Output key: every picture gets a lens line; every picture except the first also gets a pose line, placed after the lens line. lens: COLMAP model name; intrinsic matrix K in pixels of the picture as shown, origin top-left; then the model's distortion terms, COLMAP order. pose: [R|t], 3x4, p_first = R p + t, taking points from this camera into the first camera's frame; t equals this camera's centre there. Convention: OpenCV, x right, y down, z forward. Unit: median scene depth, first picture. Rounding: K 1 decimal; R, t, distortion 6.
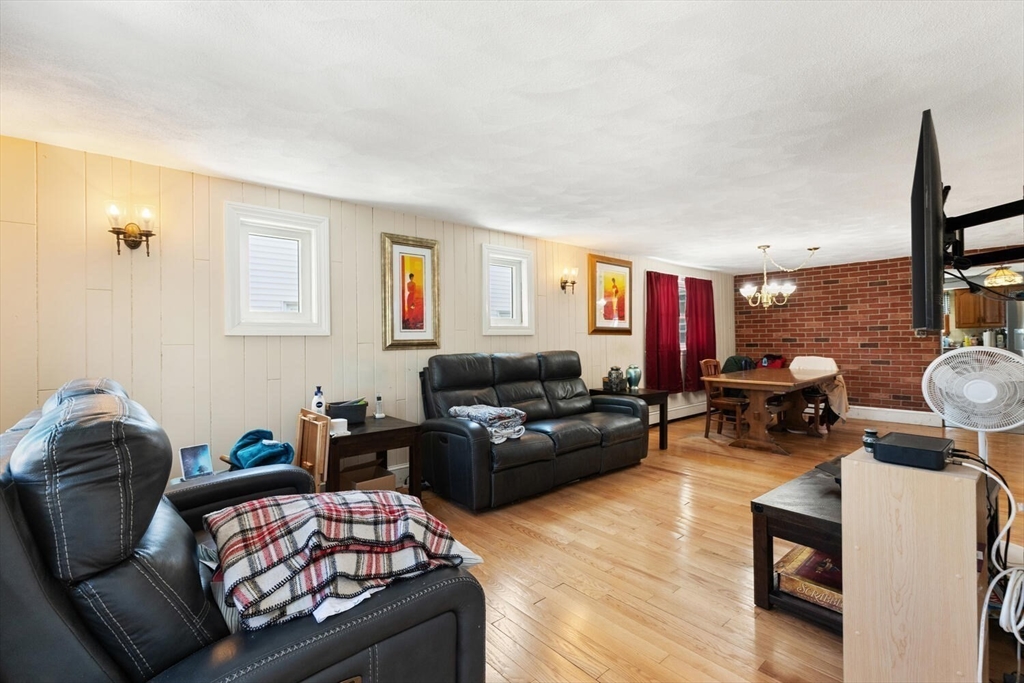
lens RADIAL K [[462.0, 0, 513.2], [0, 462.0, 335.4], [0, 0, 1]] dist [0.003148, -0.001198]
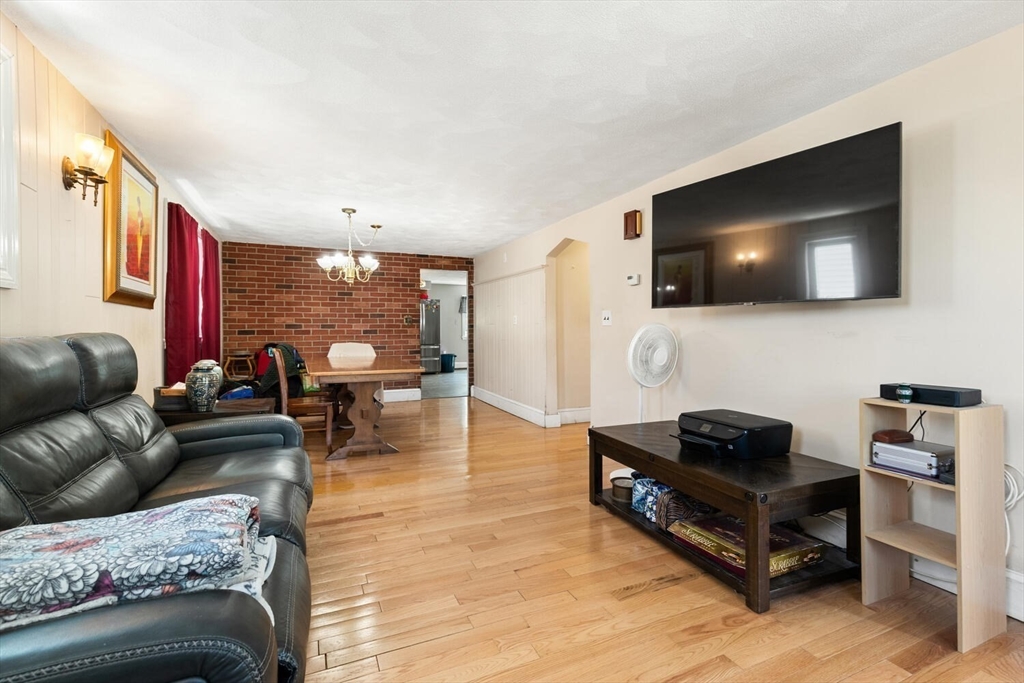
lens RADIAL K [[462.0, 0, 515.2], [0, 462.0, 335.3], [0, 0, 1]] dist [0.003148, -0.001198]
pose [[0.281237, -0.000770, 0.959638, -0.164279], [-0.010457, 0.999938, 0.003867, 0.025412], [-0.959581, -0.011123, 0.281212, 0.457262]]
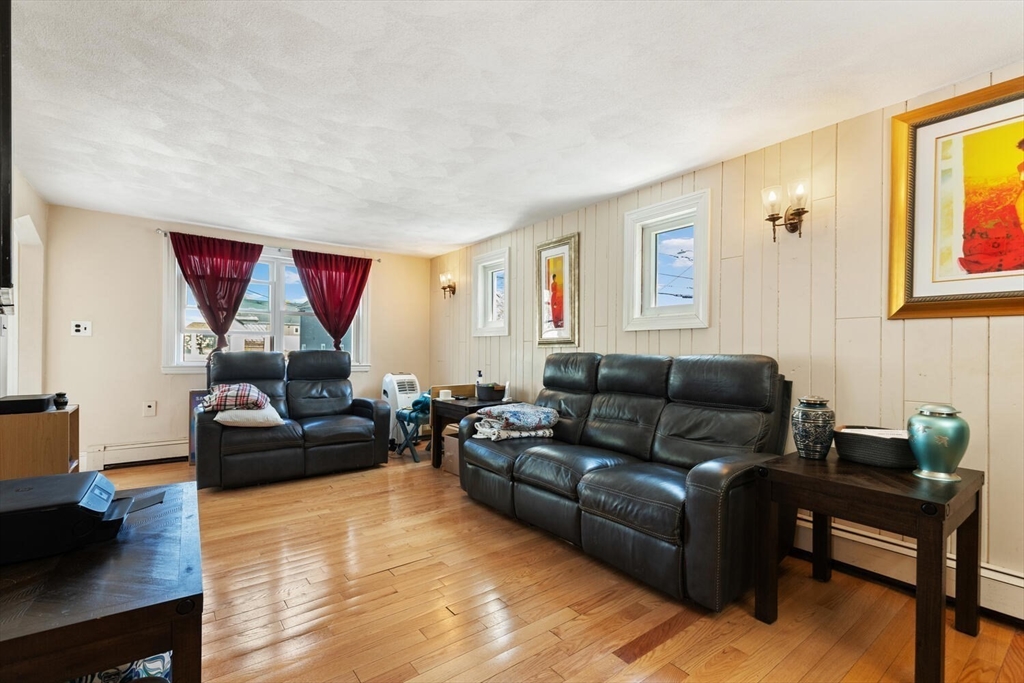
lens RADIAL K [[462.0, 0, 509.2], [0, 462.0, 351.7], [0, 0, 1]] dist [0.003148, -0.001198]
pose [[-0.071144, 0.010273, -0.997413, 0.575990], [0.002819, 0.999945, 0.010098, 0.020730], [0.997462, -0.002094, -0.071169, 0.680275]]
